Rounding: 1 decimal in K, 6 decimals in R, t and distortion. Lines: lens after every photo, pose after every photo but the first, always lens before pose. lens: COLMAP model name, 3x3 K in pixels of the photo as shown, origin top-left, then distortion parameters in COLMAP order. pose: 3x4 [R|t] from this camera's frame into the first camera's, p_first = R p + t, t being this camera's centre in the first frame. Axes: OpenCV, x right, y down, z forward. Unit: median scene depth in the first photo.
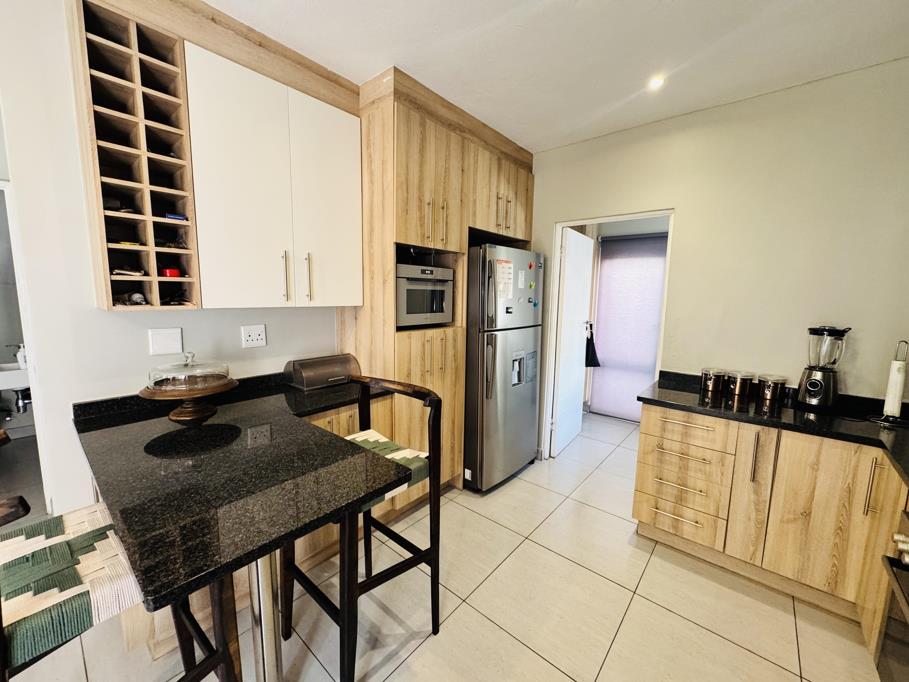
lens RADIAL K [[362.7, 0, 454.5], [0, 362.7, 341.0], [0, 0, 1]] dist [-0.000314, 0.000026]
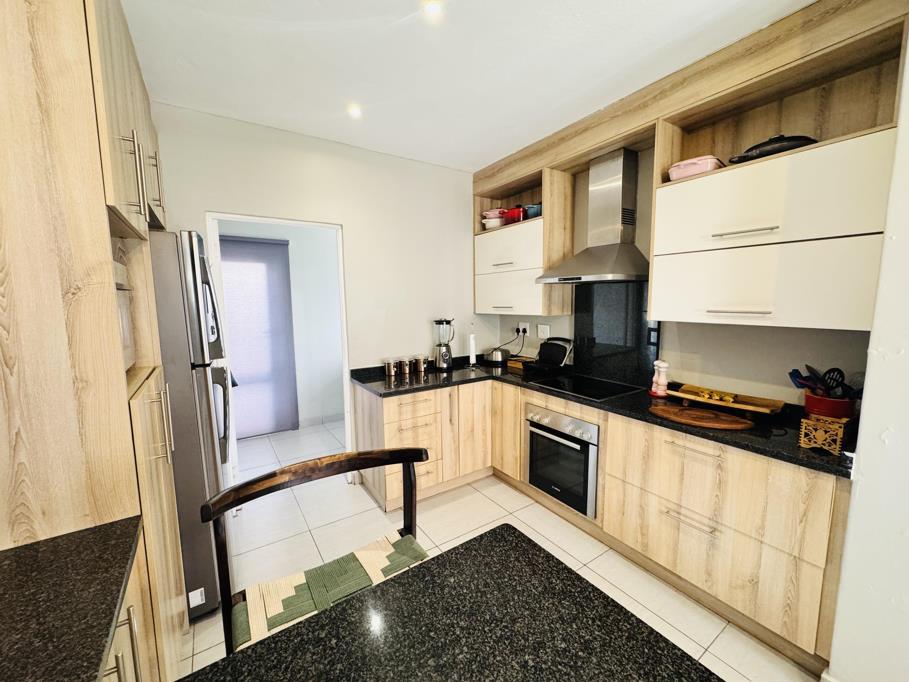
lens RADIAL K [[362.7, 0, 454.5], [0, 362.7, 341.0], [0, 0, 1]] dist [-0.000314, 0.000026]
pose [[0.268566, -0.128902, 0.954598, -0.508405], [0.140251, 0.985678, 0.093641, -0.083407], [-0.952996, 0.108734, 0.282798, 0.476610]]
